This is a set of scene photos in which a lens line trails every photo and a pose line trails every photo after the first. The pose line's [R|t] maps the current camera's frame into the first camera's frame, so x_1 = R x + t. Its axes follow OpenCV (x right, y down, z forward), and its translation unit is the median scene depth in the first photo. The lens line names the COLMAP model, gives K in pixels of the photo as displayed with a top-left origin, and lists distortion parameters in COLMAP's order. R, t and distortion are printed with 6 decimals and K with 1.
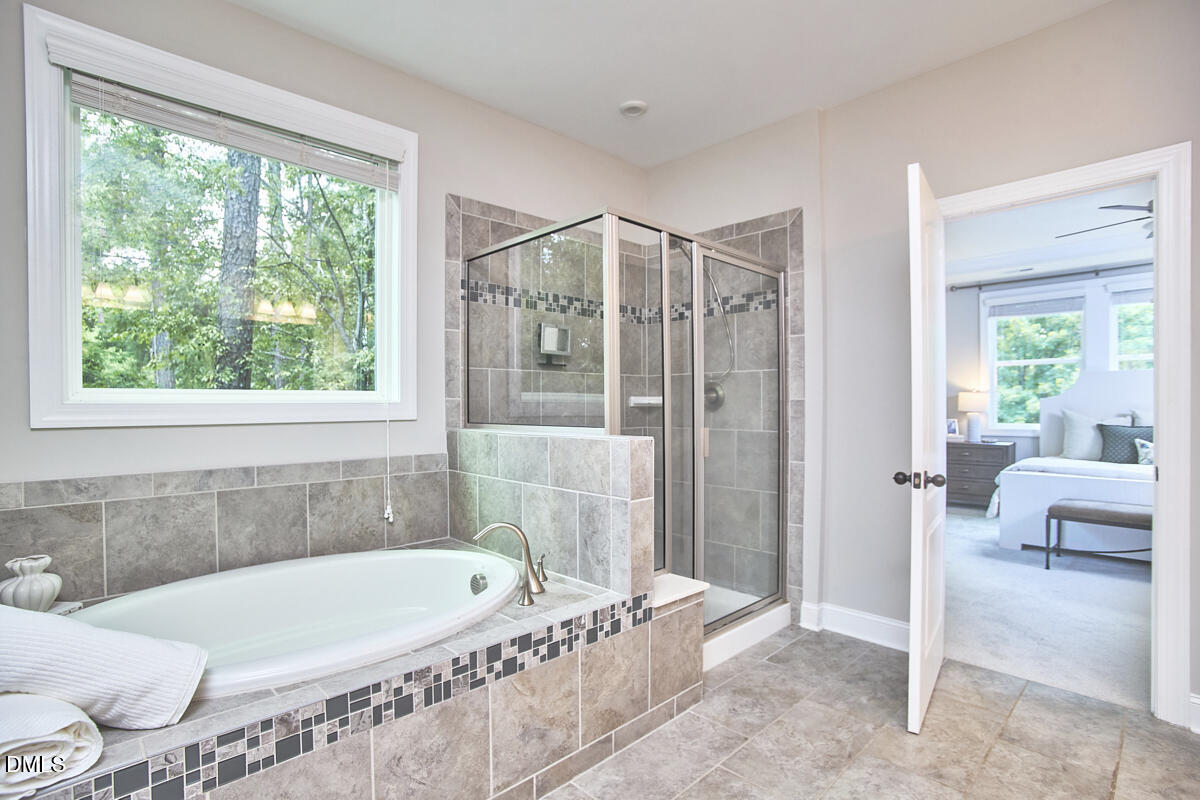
lens RADIAL K [[573.7, 0, 602.0], [0, 573.7, 406.4], [0, 0, 1]] dist [-0.026747, 0.000086]
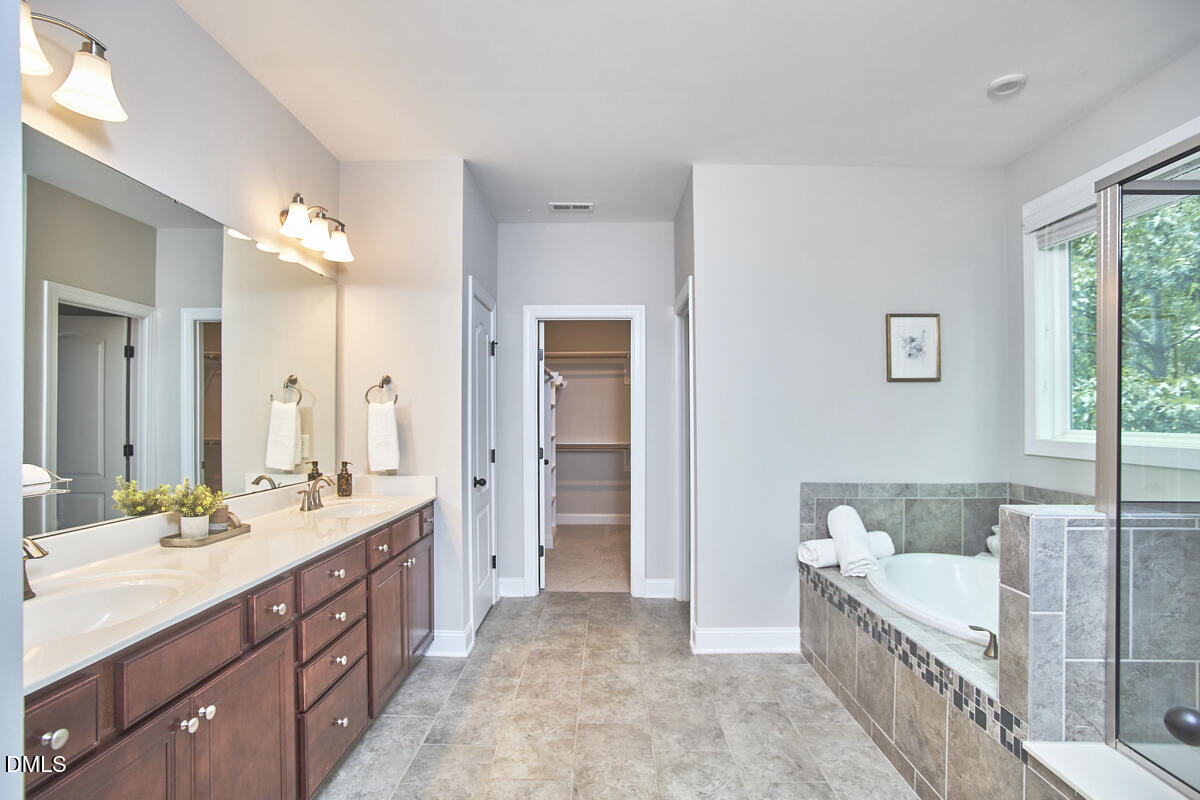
lens RADIAL K [[586.3, 0, 596.4], [0, 586.3, 412.7], [0, 0, 1]] dist [0.001912, 0.000255]
pose [[-0.714827, -0.010555, -0.699222, 1.093536], [-0.000518, 0.999894, -0.014564, -0.059014], [0.699301, -0.010048, -0.714757, 1.280788]]
